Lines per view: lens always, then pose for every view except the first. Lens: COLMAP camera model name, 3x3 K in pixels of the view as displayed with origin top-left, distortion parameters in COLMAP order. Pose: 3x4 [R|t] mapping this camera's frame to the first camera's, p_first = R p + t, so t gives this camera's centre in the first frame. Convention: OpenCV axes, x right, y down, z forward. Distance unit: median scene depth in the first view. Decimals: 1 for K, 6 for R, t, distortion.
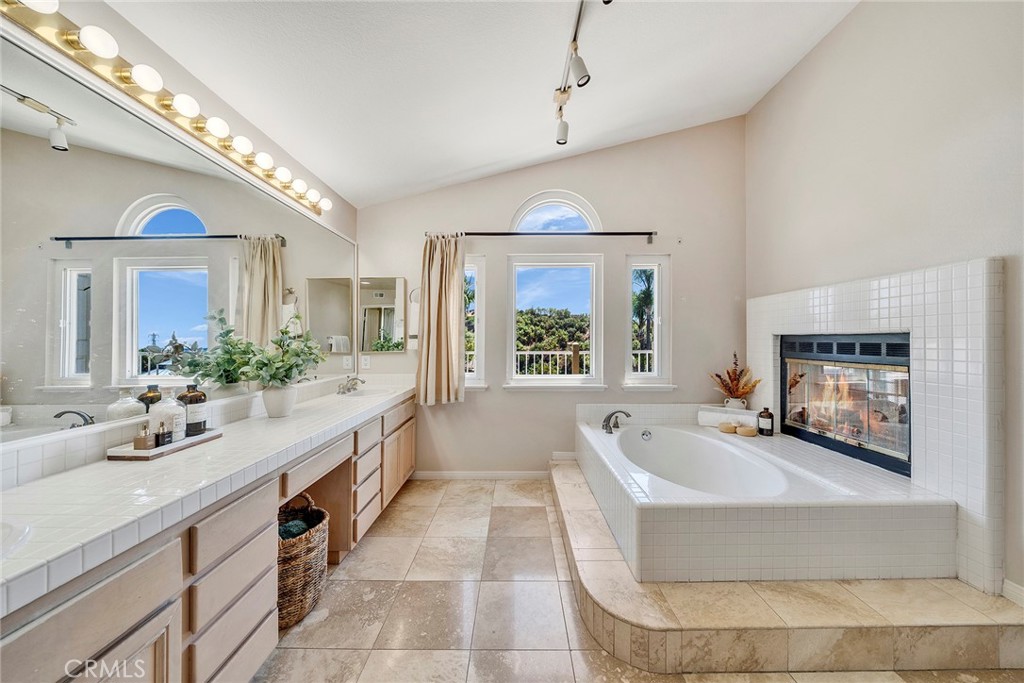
lens RADIAL K [[355.9, 0, 515.5], [0, 355.9, 327.2], [0, 0, 1]] dist [-0.003325, -0.000172]
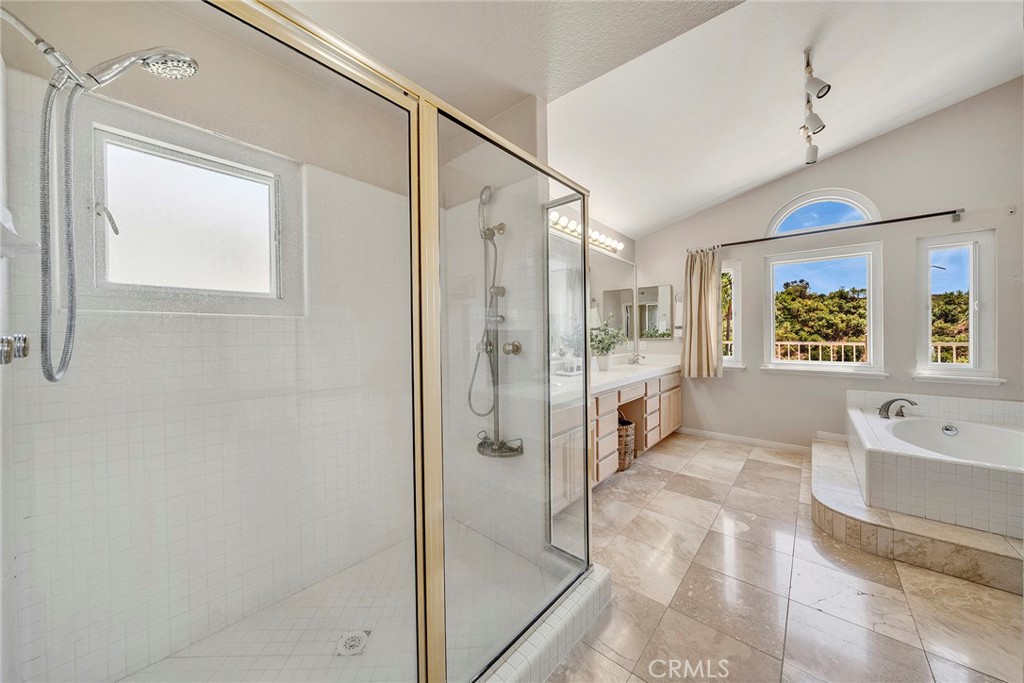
lens RADIAL K [[355.9, 0, 502.0], [0, 355.9, 329.7], [0, 0, 1]] dist [-0.003325, -0.000172]
pose [[0.751732, -0.008874, -0.659409, 0.114804], [0.024704, 0.999587, 0.014711, -0.001388], [0.659006, -0.027349, 0.751640, -0.527126]]
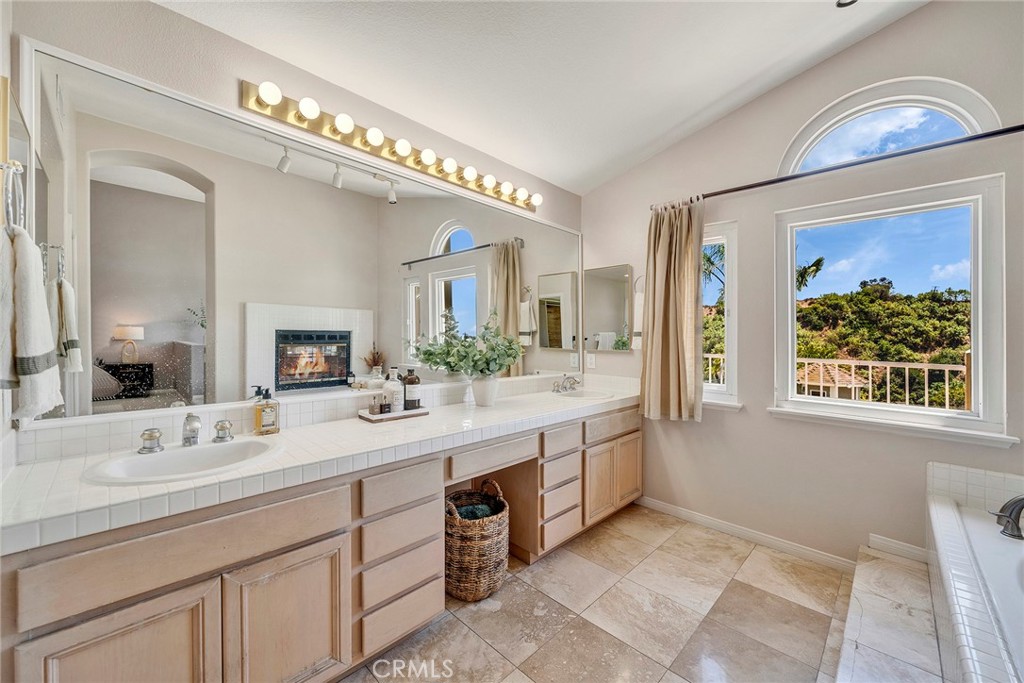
lens RADIAL K [[398.2, 0, 499.8], [0, 398.2, 324.2], [0, 0, 1]] dist [-0.002619, -0.000015]
pose [[0.706253, -0.004876, -0.707943, 0.162204], [0.005484, 0.999984, -0.001417, 0.003705], [0.707939, -0.002881, 0.706268, 0.123073]]
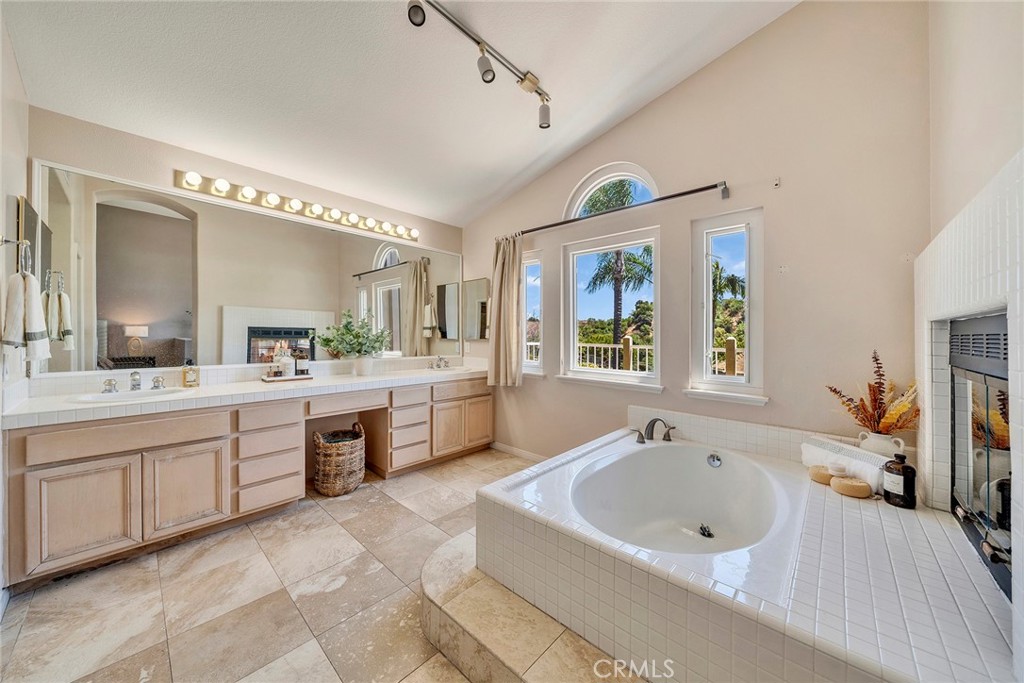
lens RADIAL K [[355.9, 0, 503.2], [0, 355.9, 321.3], [0, 0, 1]] dist [-0.003325, -0.000172]
pose [[0.728473, -0.013531, -0.684941, 0.636011], [0.010142, 0.999908, -0.008966, 0.020564], [0.685000, -0.000415, 0.728543, 0.186988]]
